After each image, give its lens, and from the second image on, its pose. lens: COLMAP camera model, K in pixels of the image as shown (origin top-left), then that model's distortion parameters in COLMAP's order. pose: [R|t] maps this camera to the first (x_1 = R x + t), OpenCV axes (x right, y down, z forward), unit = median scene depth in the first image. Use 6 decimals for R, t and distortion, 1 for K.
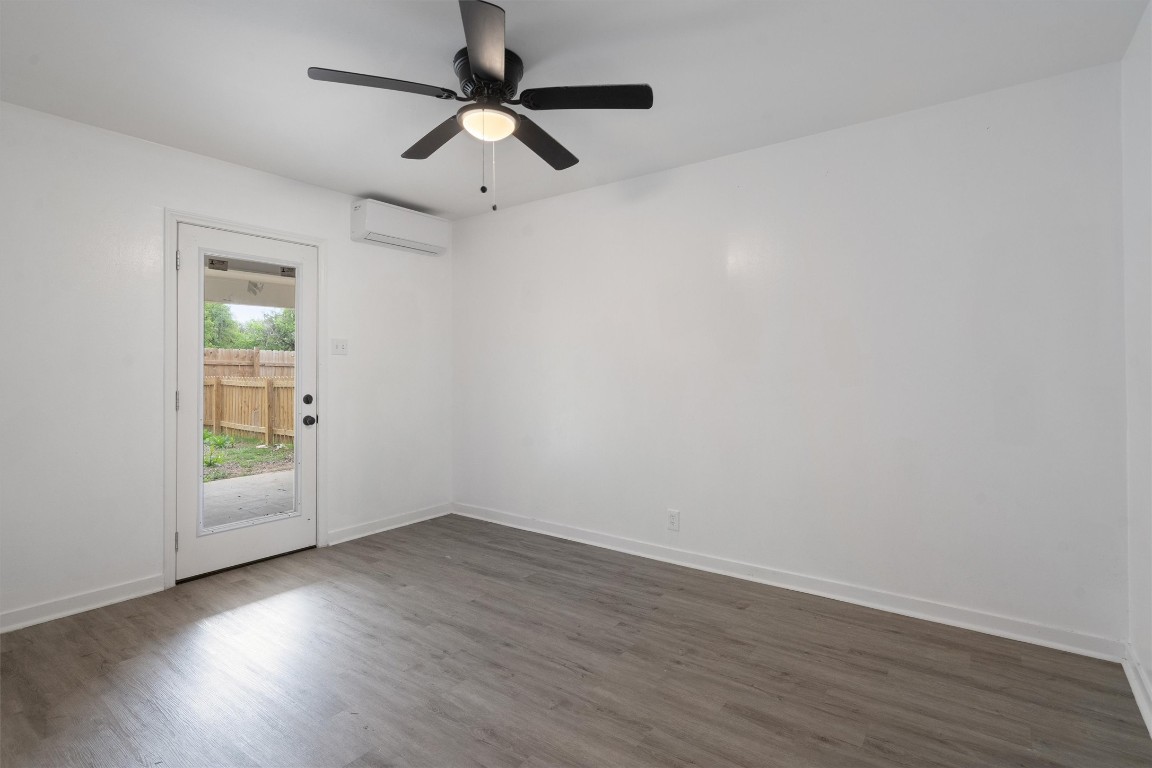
lens RADIAL K [[551.4, 0, 576.3], [0, 551.4, 376.6], [0, 0, 1]] dist [-0.003674, -0.000933]
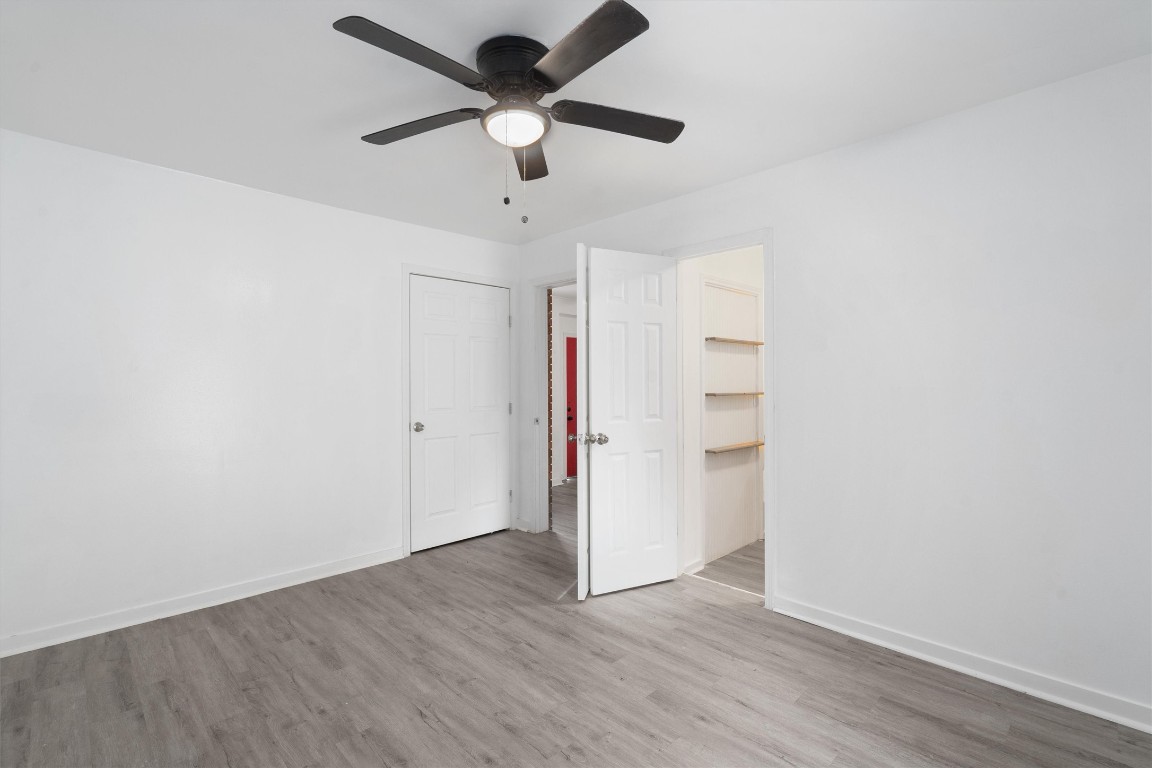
lens RADIAL K [[551.4, 0, 576.3], [0, 551.4, 383.2], [0, 0, 1]] dist [-0.003674, -0.000933]
pose [[-0.987467, 0.003042, 0.157794, -0.426884], [0.005323, 0.999887, 0.014036, -0.057679], [-0.157734, 0.014700, -0.987372, 2.006180]]
